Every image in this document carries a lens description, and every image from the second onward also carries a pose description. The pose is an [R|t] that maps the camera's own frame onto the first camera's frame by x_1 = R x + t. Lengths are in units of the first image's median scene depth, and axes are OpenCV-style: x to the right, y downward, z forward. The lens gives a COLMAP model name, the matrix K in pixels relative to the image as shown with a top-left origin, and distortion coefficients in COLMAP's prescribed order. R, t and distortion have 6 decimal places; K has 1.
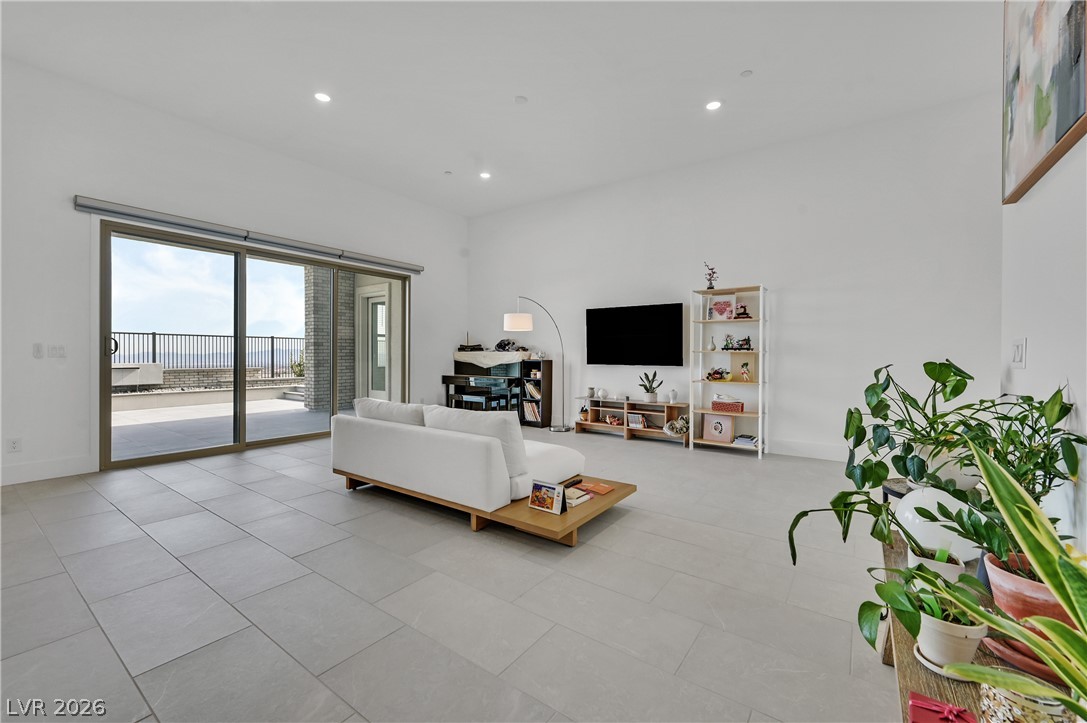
lens RADIAL K [[453.7, 0, 544.1], [0, 453.7, 357.3], [0, 0, 1]] dist [-0.001101, -0.000017]
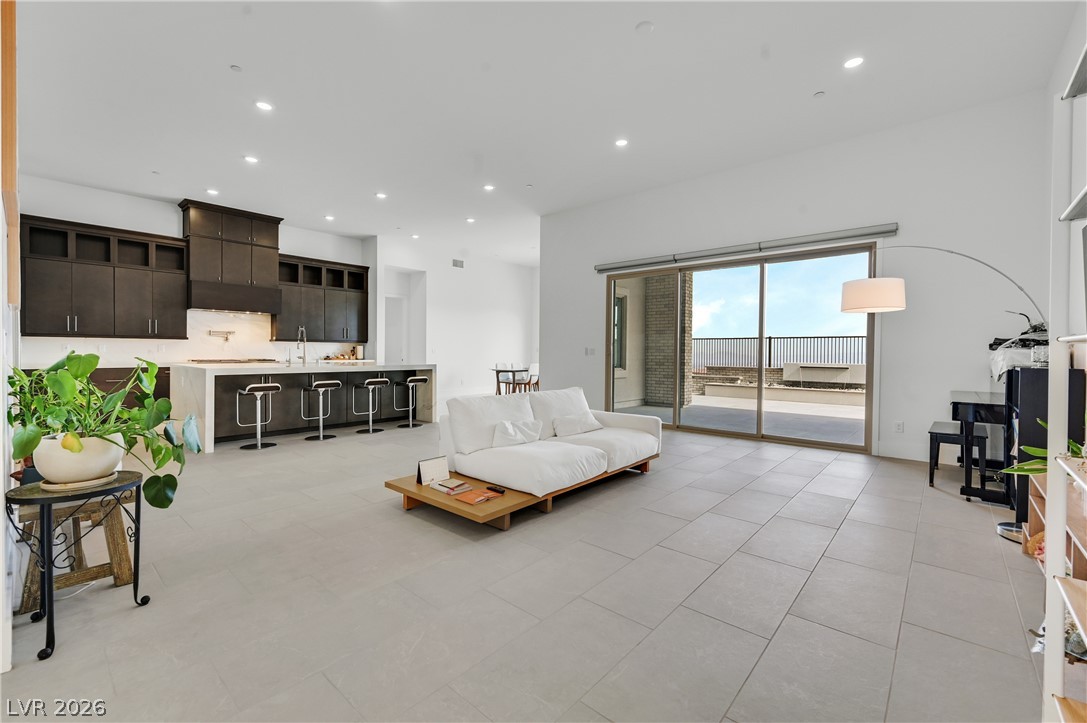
lens RADIAL K [[453.7, 0, 544.1], [0, 453.7, 357.3], [0, 0, 1]] dist [-0.001101, -0.000017]
pose [[-0.095527, 0.003188, -0.995422, 0.565658], [-0.014003, 0.999892, 0.004546, 0.003211], [0.995328, 0.014373, -0.095472, 0.685490]]
